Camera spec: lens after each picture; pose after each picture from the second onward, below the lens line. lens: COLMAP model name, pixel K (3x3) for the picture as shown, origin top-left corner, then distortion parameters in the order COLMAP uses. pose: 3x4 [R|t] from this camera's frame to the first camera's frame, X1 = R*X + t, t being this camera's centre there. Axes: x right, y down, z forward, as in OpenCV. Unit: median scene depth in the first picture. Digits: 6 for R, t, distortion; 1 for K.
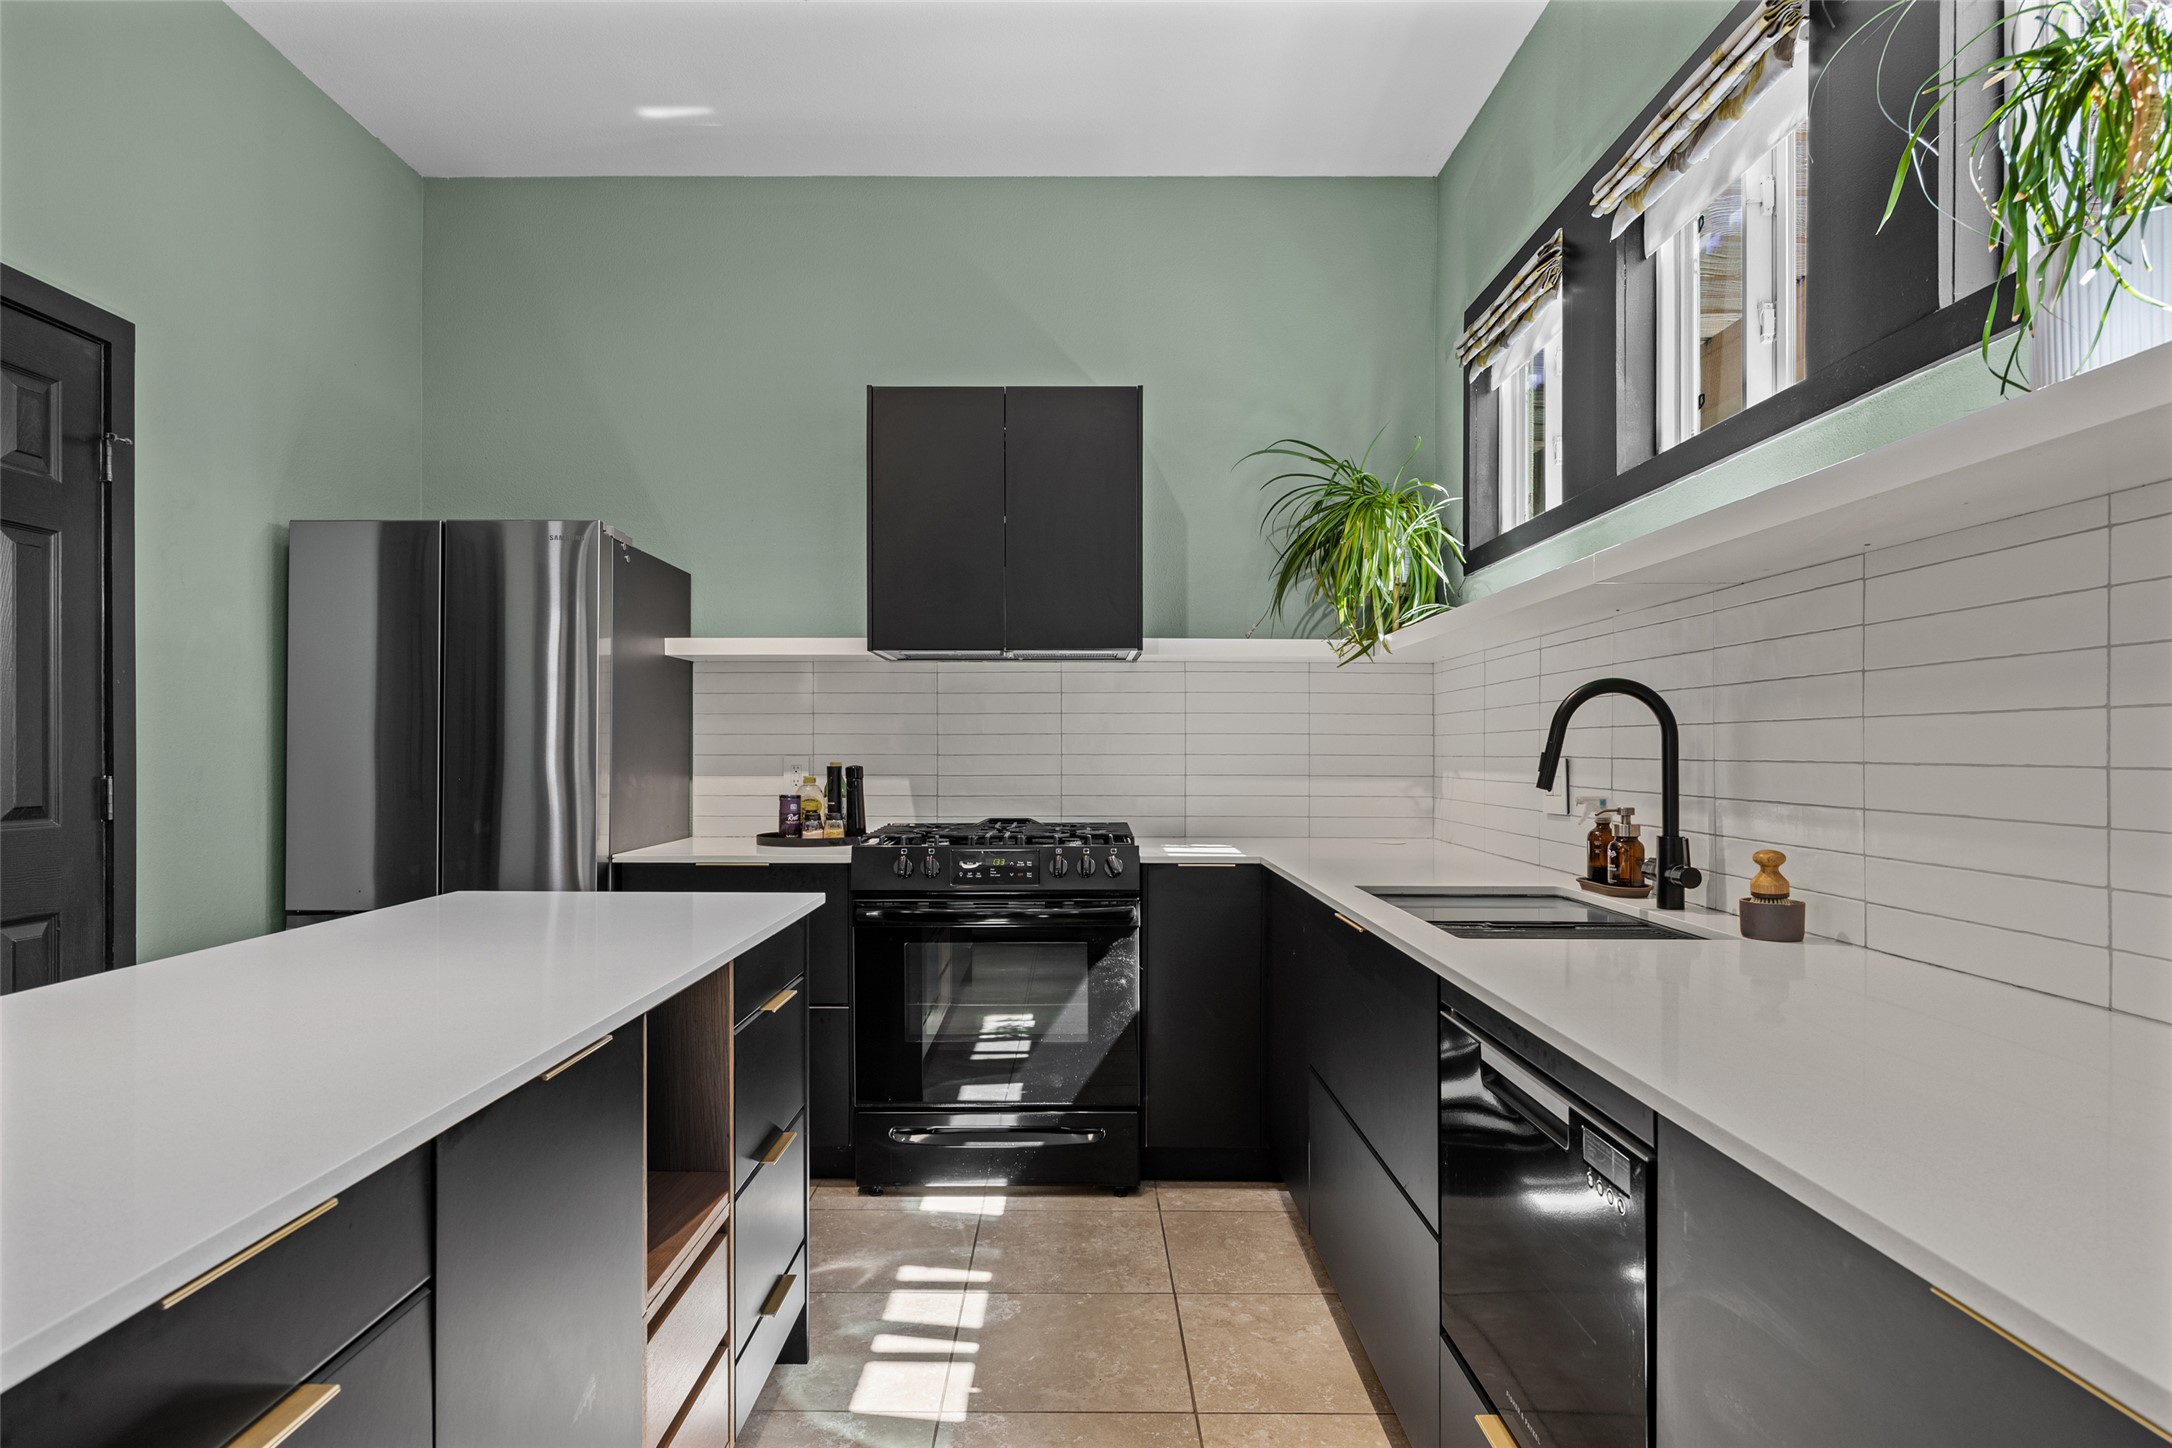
lens RADIAL K [[1197.2, 0, 1085.8], [0, 1197.2, 727.8], [0, 0, 1]] dist [0.000762, -0.000749]
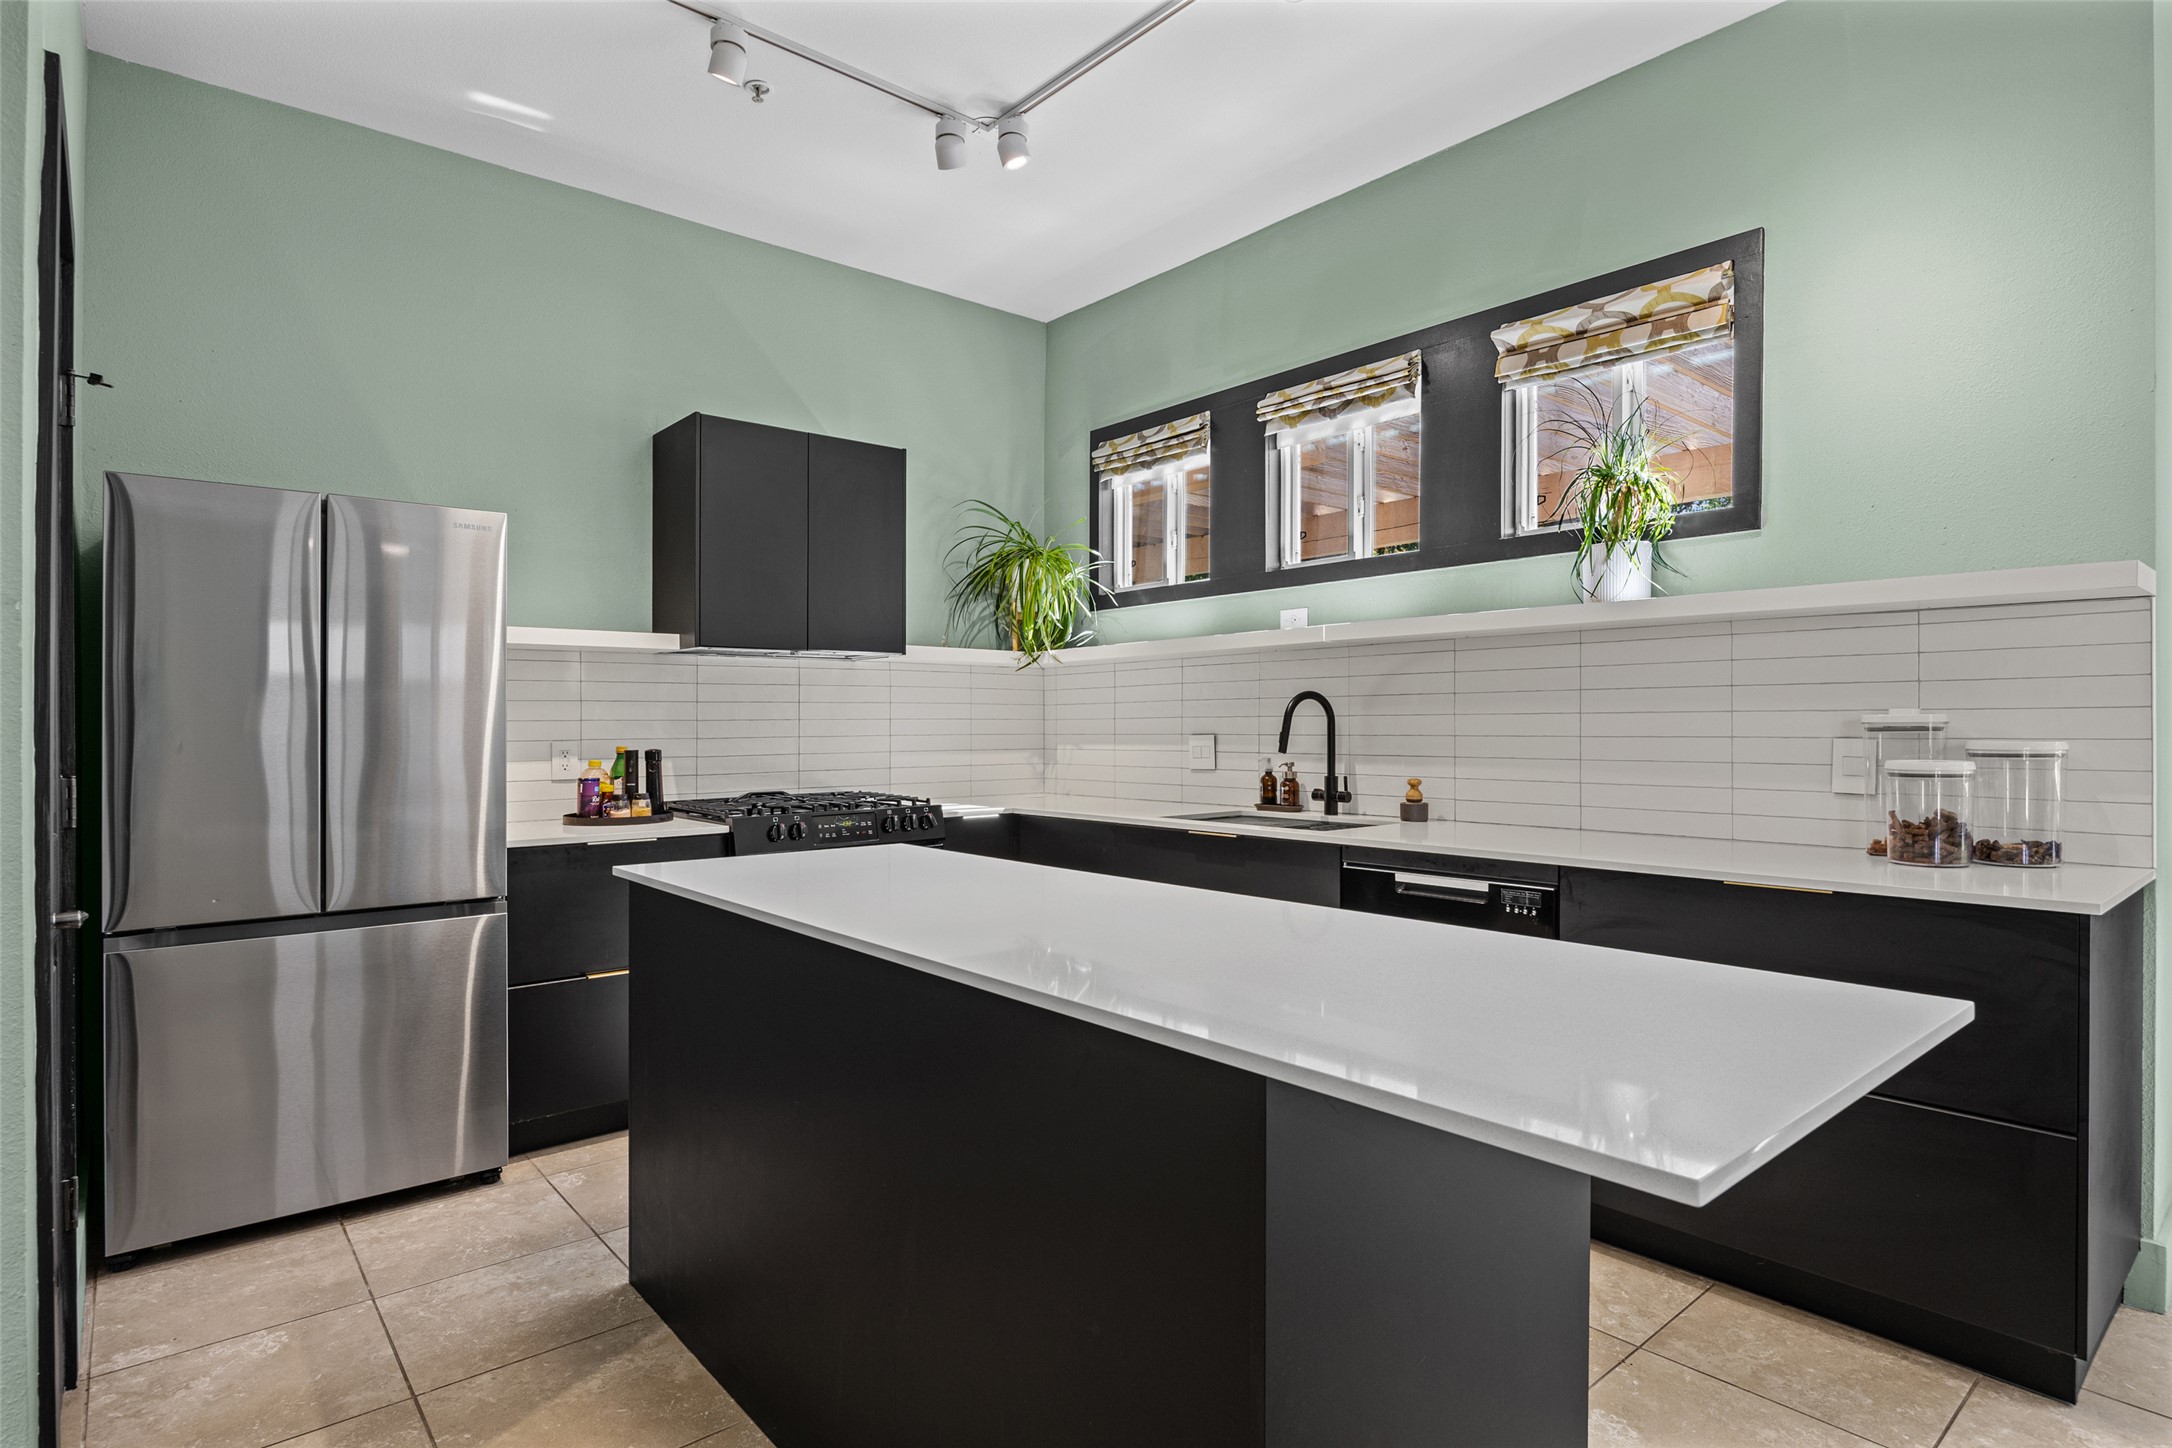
lens RADIAL K [[1197.2, 0, 1083.7], [0, 1197.2, 720.1], [0, 0, 1]] dist [0.000762, -0.000749]
pose [[0.744572, -0.004173, 0.667530, -0.653497], [-0.005664, 0.999905, 0.012569, -0.011717], [-0.667519, -0.013140, 0.744477, -0.085395]]
